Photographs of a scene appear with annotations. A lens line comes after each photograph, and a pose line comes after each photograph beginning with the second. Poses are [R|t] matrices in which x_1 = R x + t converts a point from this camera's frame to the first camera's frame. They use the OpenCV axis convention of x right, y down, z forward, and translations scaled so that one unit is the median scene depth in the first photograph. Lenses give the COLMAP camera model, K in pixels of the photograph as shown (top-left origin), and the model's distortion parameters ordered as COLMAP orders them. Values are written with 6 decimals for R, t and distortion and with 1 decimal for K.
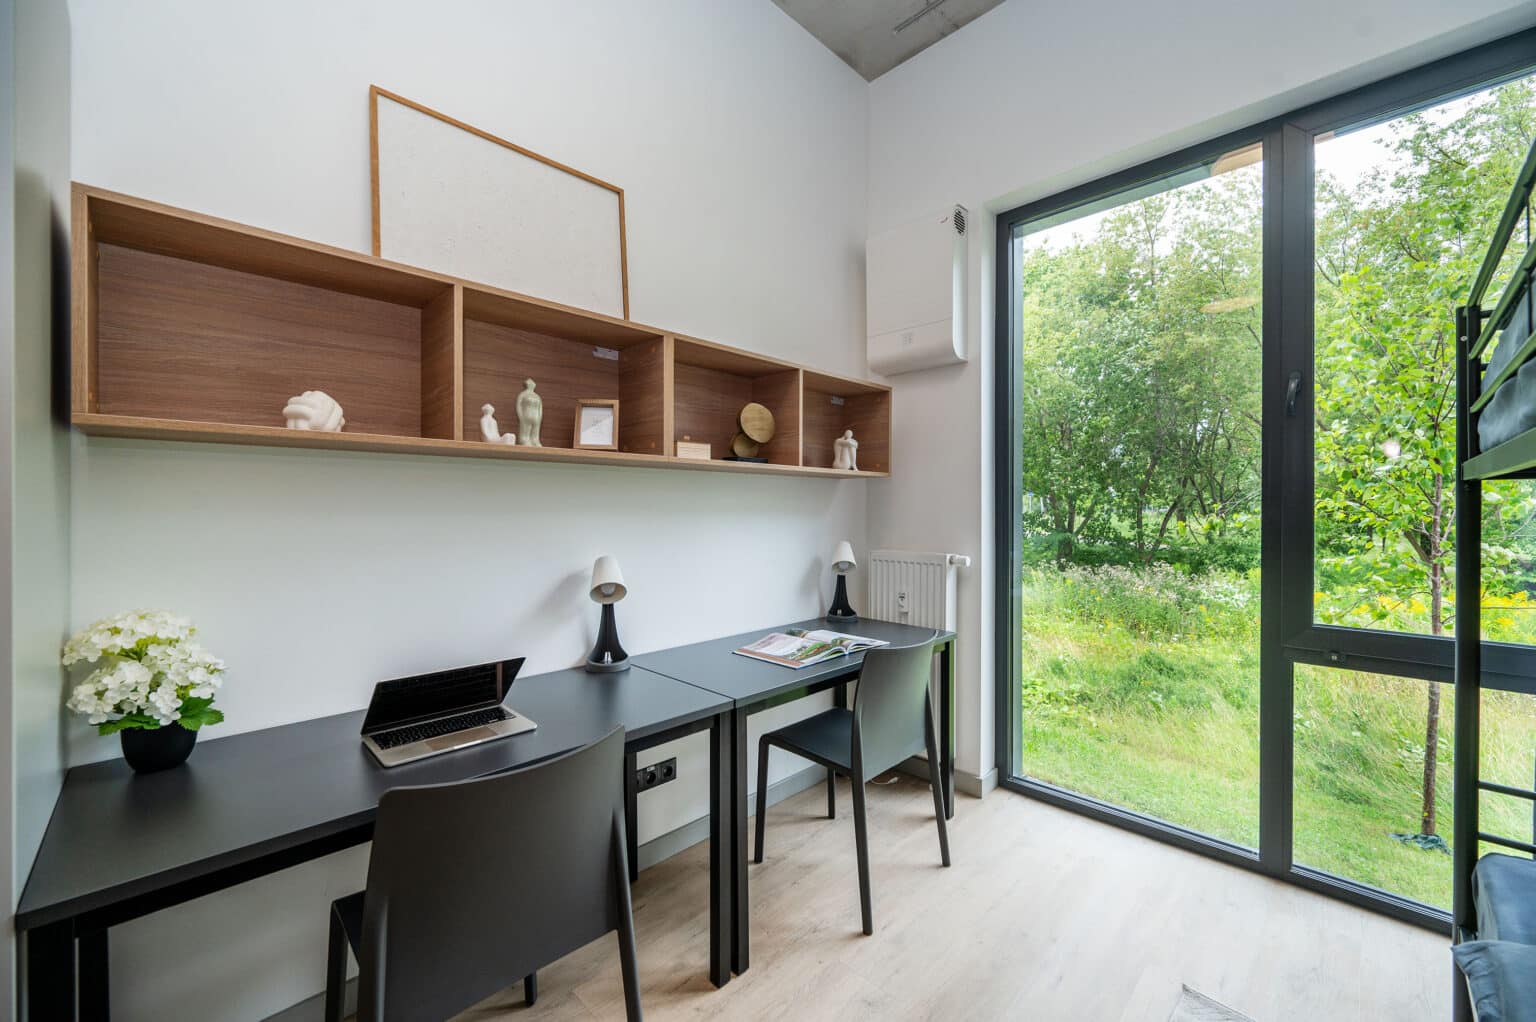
lens RADIAL K [[604.3, 0, 781.2], [0, 604.3, 505.5], [0, 0, 1]] dist [0.001819, -0.000426]
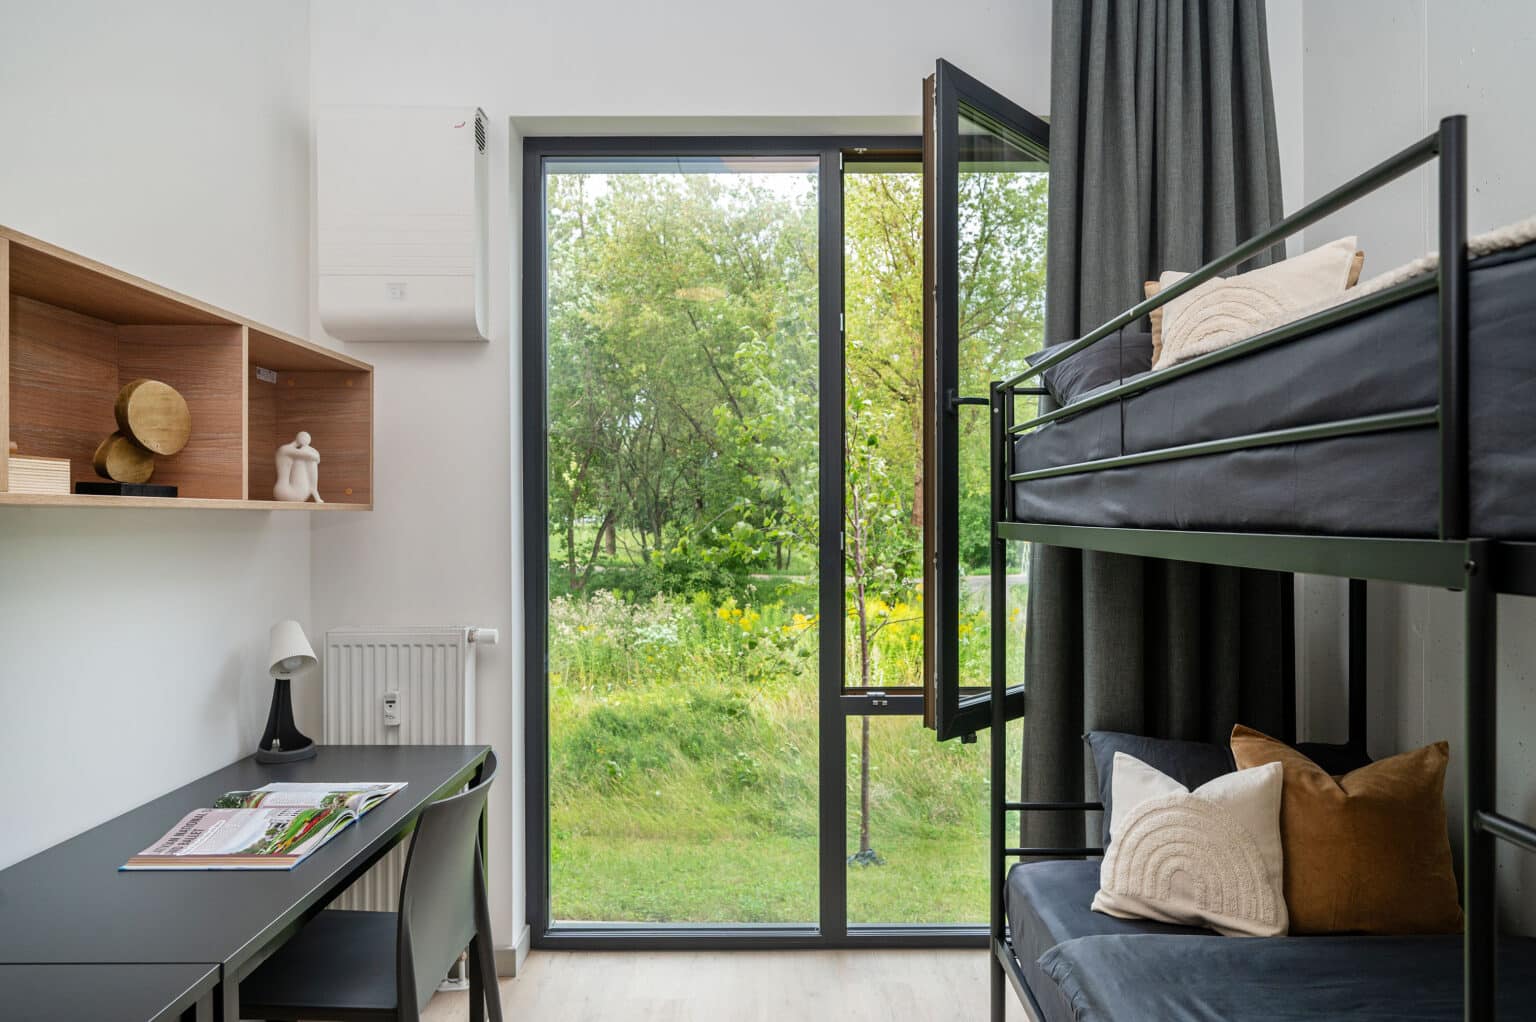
lens RADIAL K [[891.3, 0, 777.3], [0, 891.3, 513.0], [0, 0, 1]] dist [-0.013546, 0.003222]
pose [[0.715263, -0.000358, 0.698856, -0.184861], [0.002112, 0.999996, -0.001650, -0.049419], [-0.698853, 0.002656, 0.715261, 0.070808]]
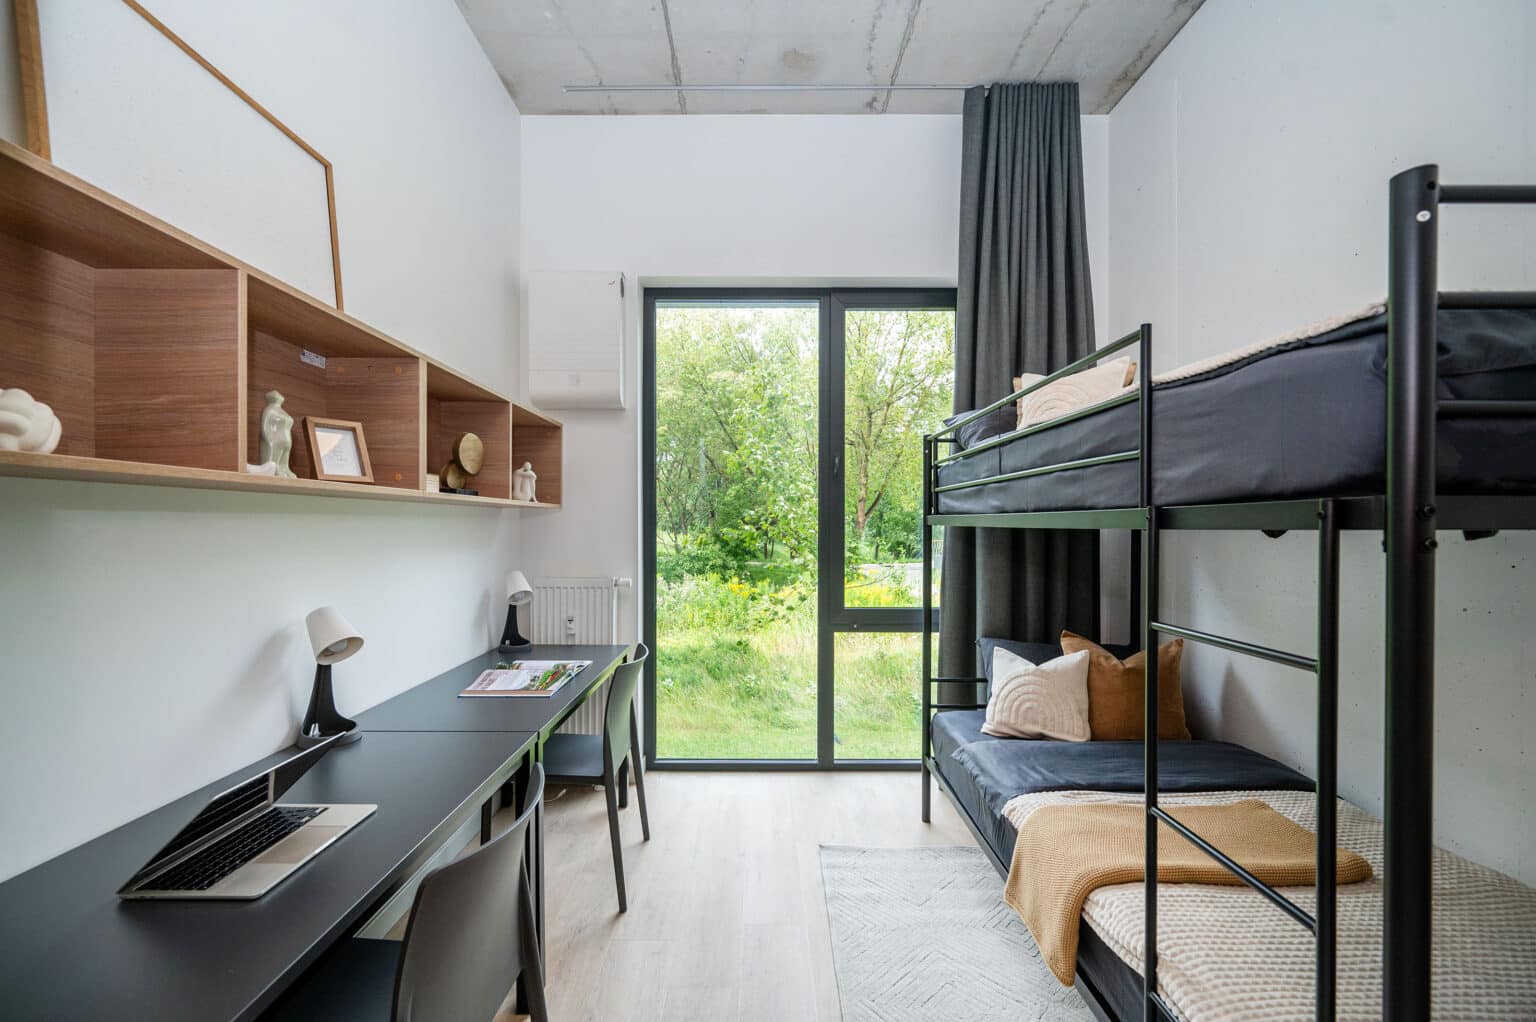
lens RADIAL K [[604.3, 0, 761.8], [0, 604.3, 521.7], [0, 0, 1]] dist [0.001819, -0.000426]
pose [[0.717363, 0.001936, 0.696697, -0.359293], [-0.002704, 0.999996, 0.000007, -0.028400], [-0.696695, -0.001889, 0.717365, -0.007524]]
